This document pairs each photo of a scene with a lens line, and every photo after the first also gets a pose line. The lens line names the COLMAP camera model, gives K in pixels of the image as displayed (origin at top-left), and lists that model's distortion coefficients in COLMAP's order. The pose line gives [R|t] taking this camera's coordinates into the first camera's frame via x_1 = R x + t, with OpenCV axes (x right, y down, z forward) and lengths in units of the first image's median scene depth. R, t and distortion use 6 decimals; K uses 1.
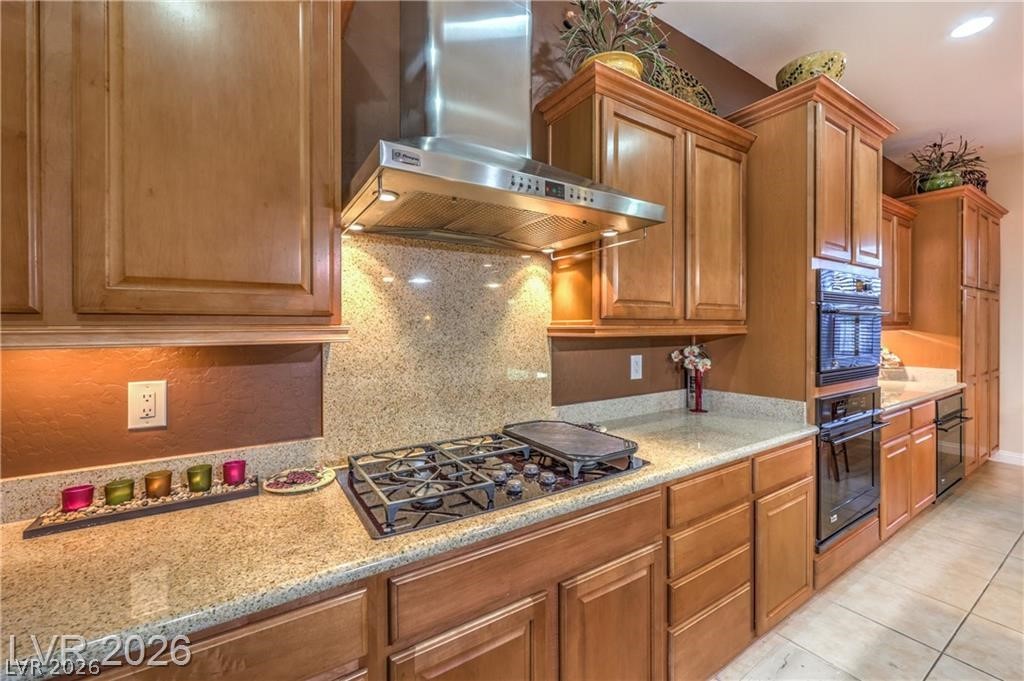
lens RADIAL K [[433.7, 0, 507.6], [0, 433.7, 330.3], [0, 0, 1]] dist [0.002314, 0.000361]
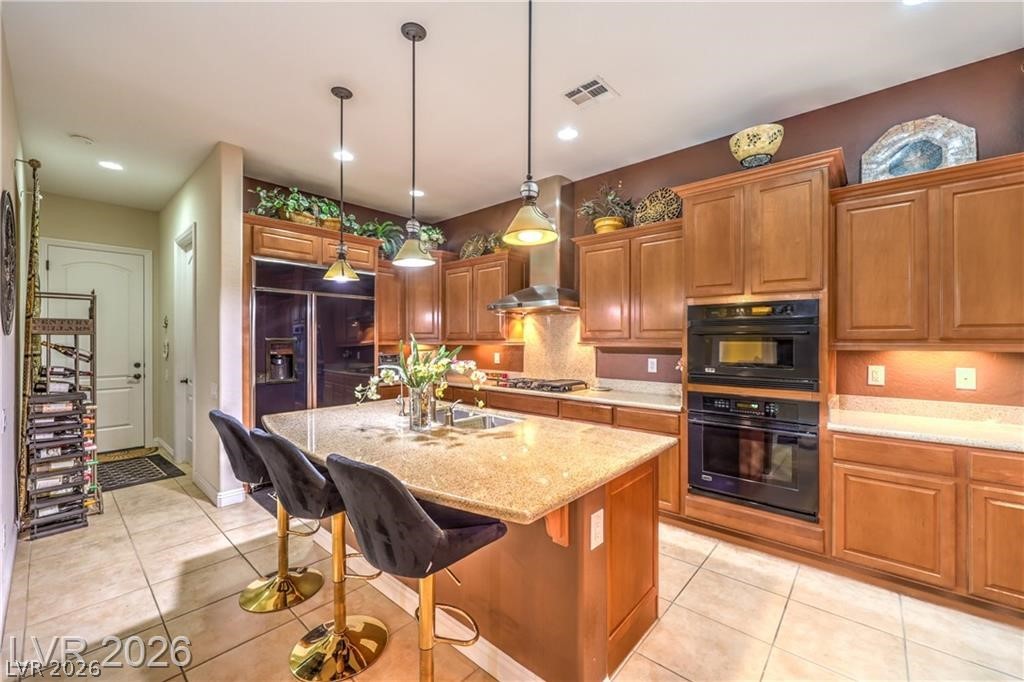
lens RADIAL K [[408.0, 0, 516.7], [0, 408.0, 340.1], [0, 0, 1]] dist [-0.002028, -0.000420]
pose [[0.264130, 0.007719, -0.964456, 2.358982], [-0.005189, 0.999965, 0.006582, -0.033711], [0.964473, 0.003266, 0.264161, 0.049011]]
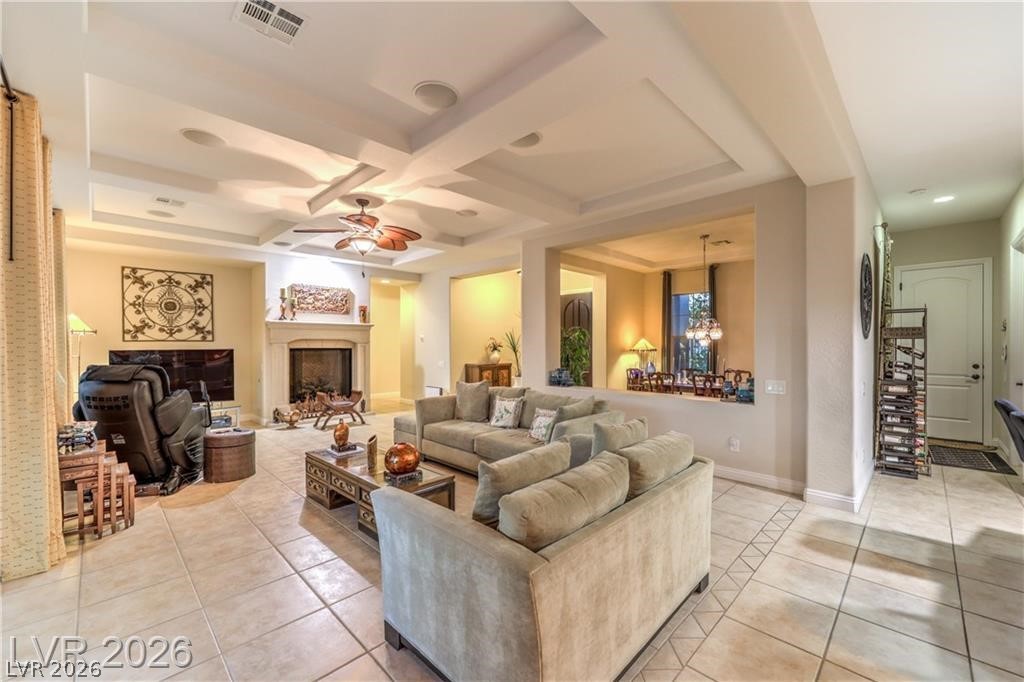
lens RADIAL K [[419.0, 0, 509.1], [0, 419.0, 342.0], [0, 0, 1]] dist [-0.000089, 0.000059]
pose [[-0.980413, 0.003144, -0.196929, 2.972972], [0.003162, 0.999995, 0.000224, -0.023686], [0.196929, -0.000403, -0.980418, 0.628582]]
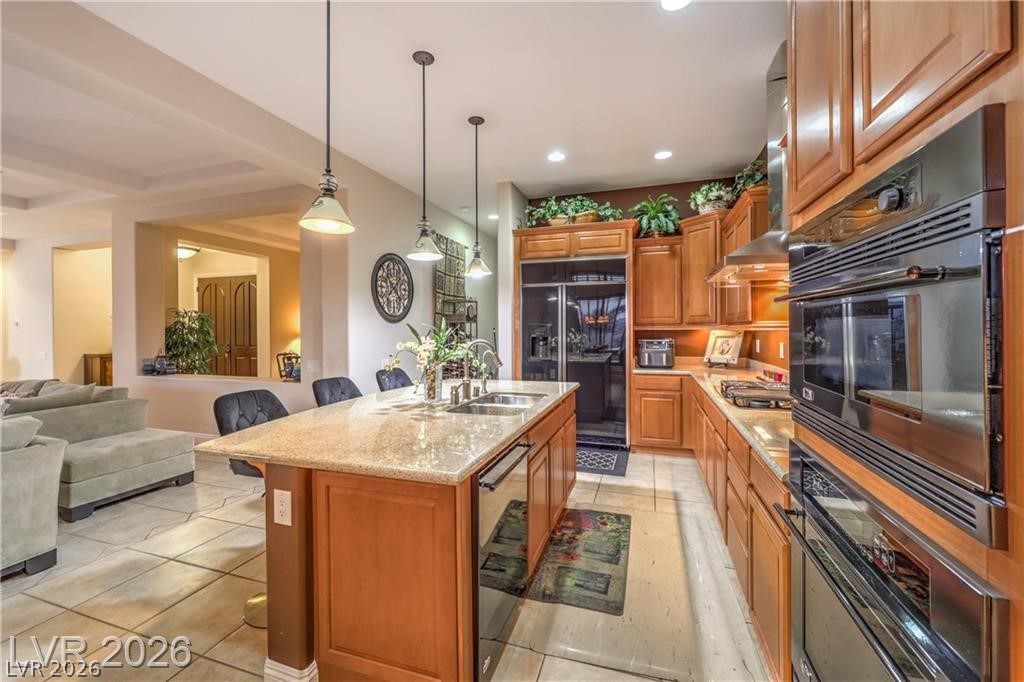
lens RADIAL K [[413.5, 0, 517.3], [0, 413.5, 329.3], [0, 0, 1]] dist [-0.000572, -0.000511]
pose [[-0.780786, 0.010870, -0.624703, 1.714825], [0.006348, 0.999935, 0.009466, -0.015162], [0.624766, 0.003425, -0.780805, 1.444213]]
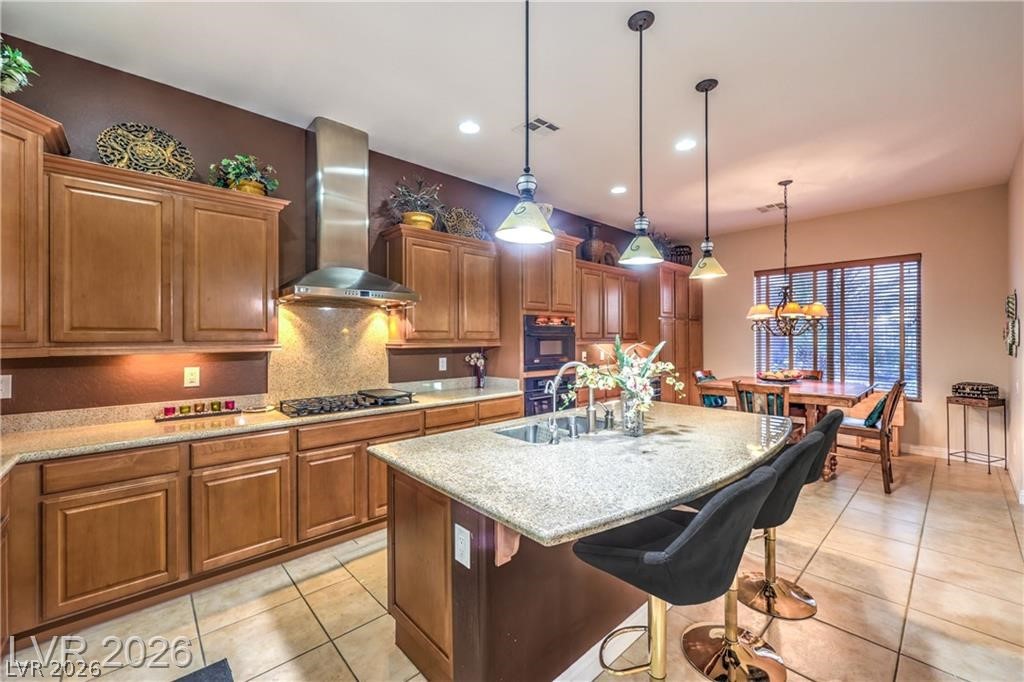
lens RADIAL K [[442.3, 0, 523.0], [0, 442.3, 339.7], [0, 0, 1]] dist [-0.000194, 0.000204]
pose [[0.983924, -0.000777, 0.178587, 0.401952], [0.001387, 0.999994, -0.003290, -0.019650], [-0.178584, 0.003485, 0.983919, -1.284433]]
